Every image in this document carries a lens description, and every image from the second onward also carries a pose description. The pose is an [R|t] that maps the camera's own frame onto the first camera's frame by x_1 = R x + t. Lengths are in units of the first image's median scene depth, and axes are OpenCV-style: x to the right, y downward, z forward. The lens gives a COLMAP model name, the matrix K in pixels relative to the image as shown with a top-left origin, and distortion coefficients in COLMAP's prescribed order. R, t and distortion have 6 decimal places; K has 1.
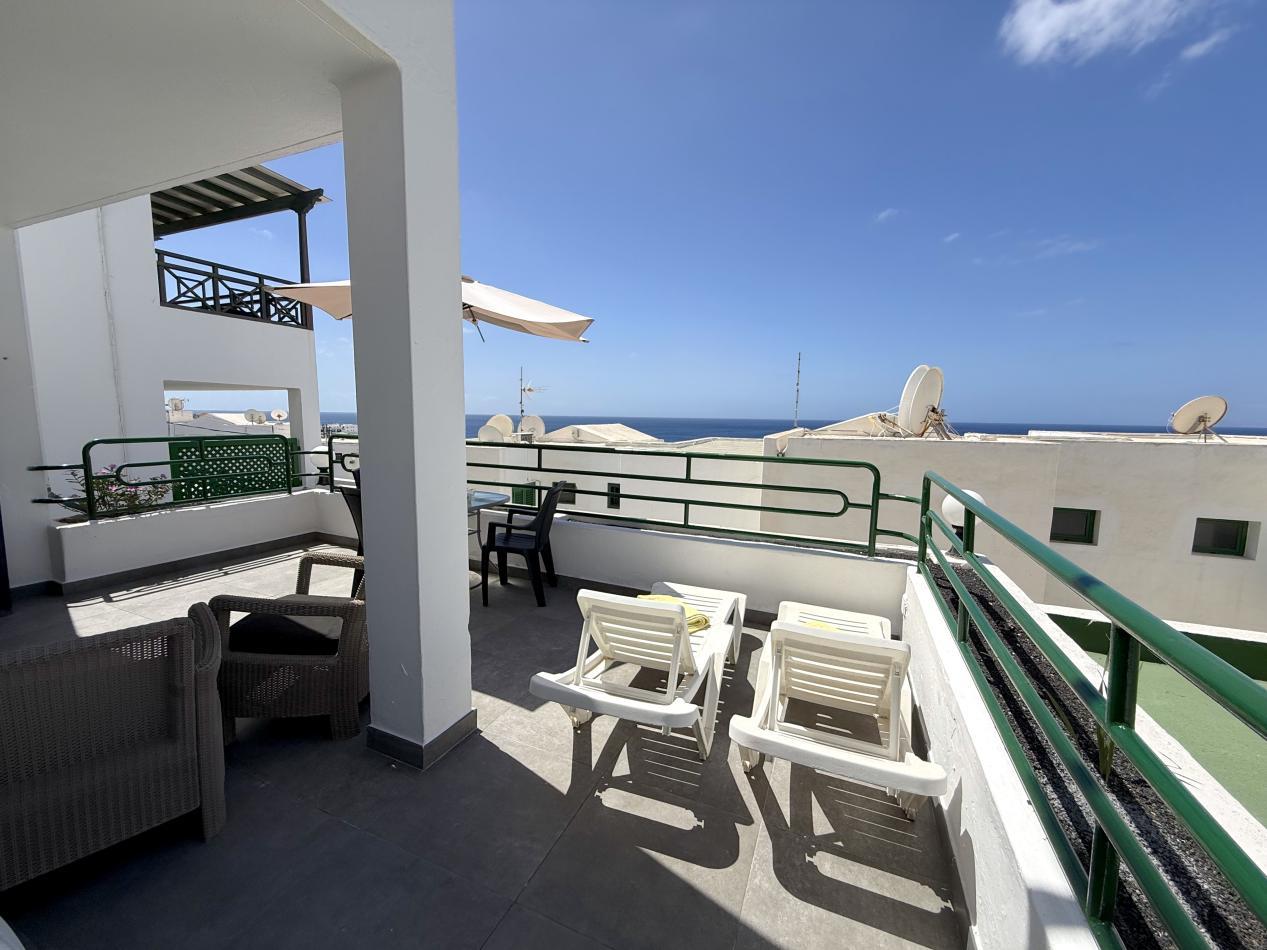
lens RADIAL K [[506.1, 0, 636.8], [0, 506.1, 476.3], [0, 0, 1]] dist [-0.000810, -0.000218]
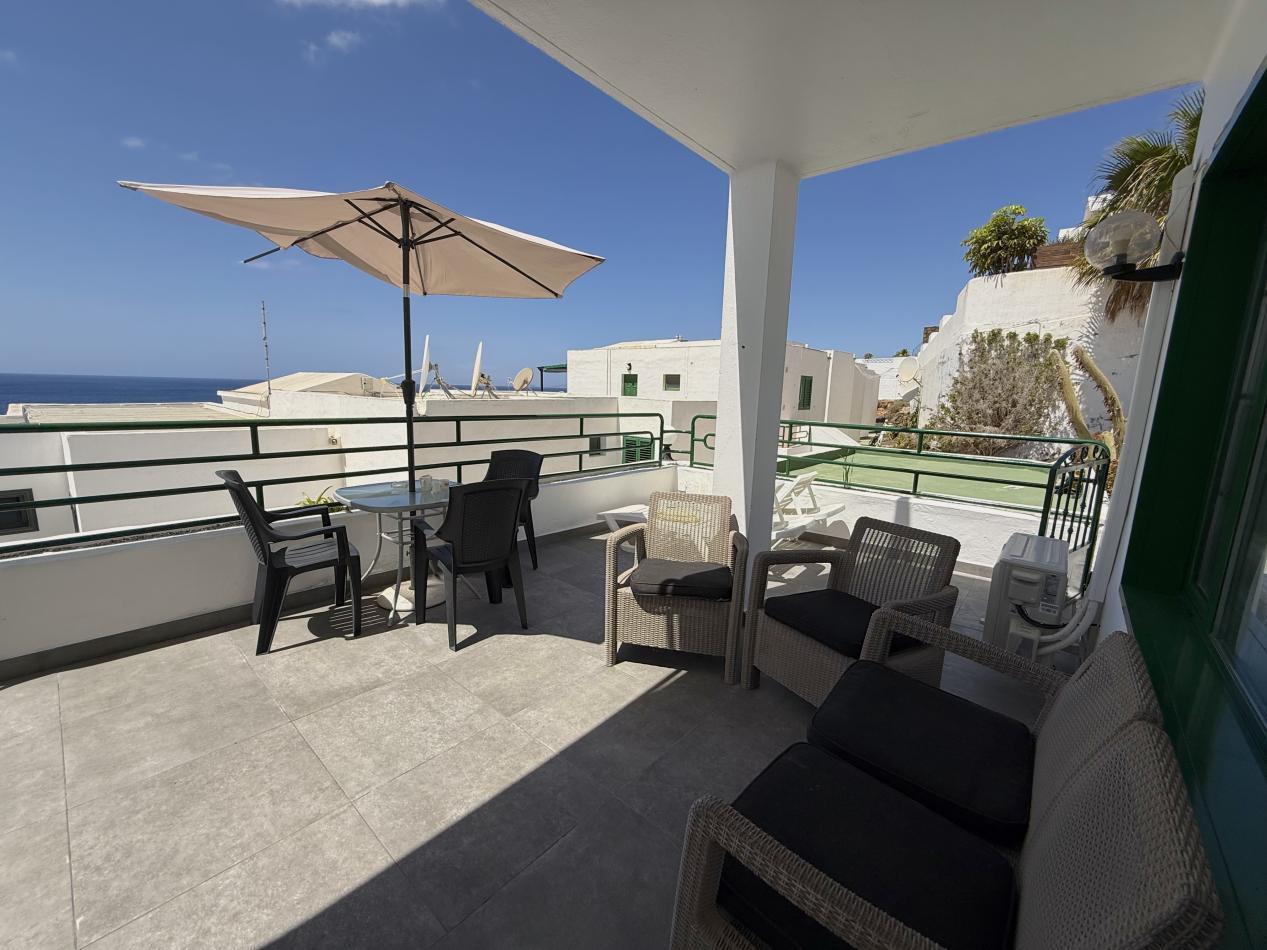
lens RADIAL K [[504.4, 0, 631.8], [0, 504.4, 473.4], [0, 0, 1]] dist [0.000333, 0.000175]
pose [[0.311346, -0.165031, 0.935857, -1.096074], [0.090262, 0.985488, 0.143754, -0.072300], [-0.946000, 0.039715, 0.321724, 0.476306]]
